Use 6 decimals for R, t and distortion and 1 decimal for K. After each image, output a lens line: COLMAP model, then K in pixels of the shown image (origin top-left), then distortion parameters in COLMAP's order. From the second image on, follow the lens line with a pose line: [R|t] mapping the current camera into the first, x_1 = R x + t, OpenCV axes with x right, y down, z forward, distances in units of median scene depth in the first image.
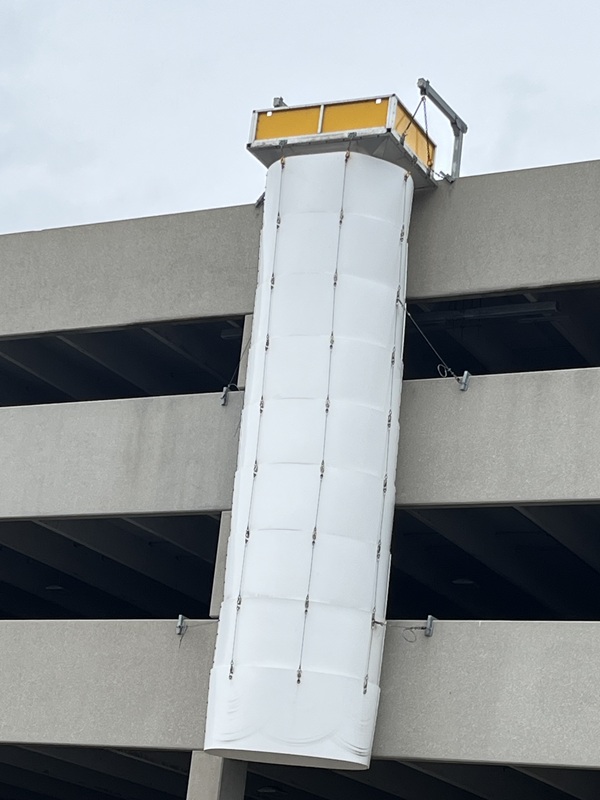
lens RADIAL K [[1837.7, 0, 299.4], [0, 1837.7, 403.2], [0, 0, 1]] dist [0.182685, 0.000000]
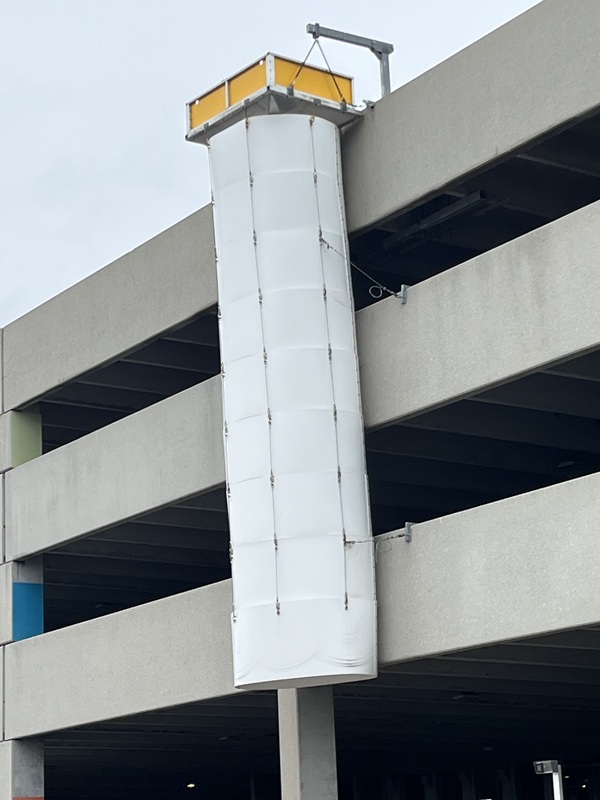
lens RADIAL K [[1837.7, 0, 298.2], [0, 1837.7, 399.8], [0, 0, 1]] dist [0.182685, 0.000000]
pose [[0.880860, -0.256779, -0.397681, 0.435445], [0.272155, 0.962078, -0.018383, 0.048223], [0.387321, -0.092038, 0.917339, 0.016281]]
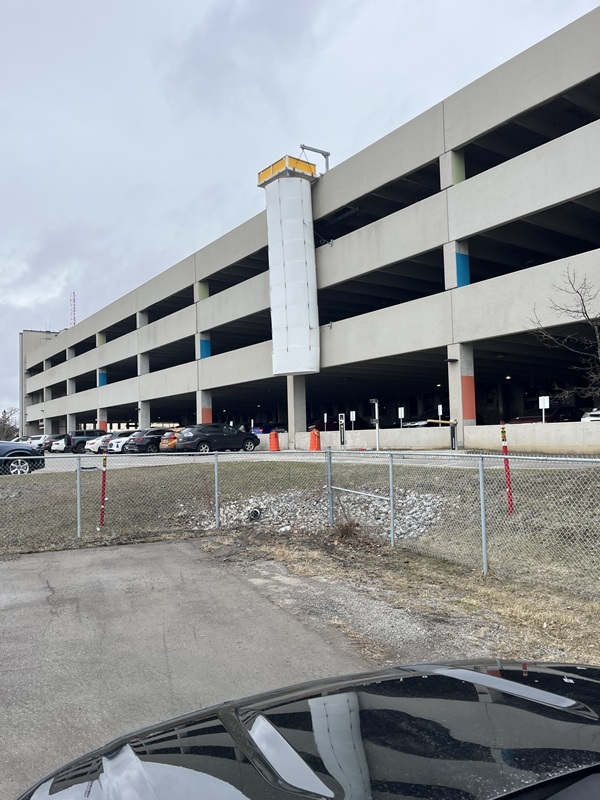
lens RADIAL K [[604.6, 0, 295.8], [0, 604.6, 401.5], [0, 0, 1]] dist [0.000172, -0.002362]
pose [[0.887423, -0.164652, -0.430547, 0.422815], [0.260030, 0.950042, 0.172641, 0.049027], [0.380612, -0.265161, 0.885903, 0.023387]]
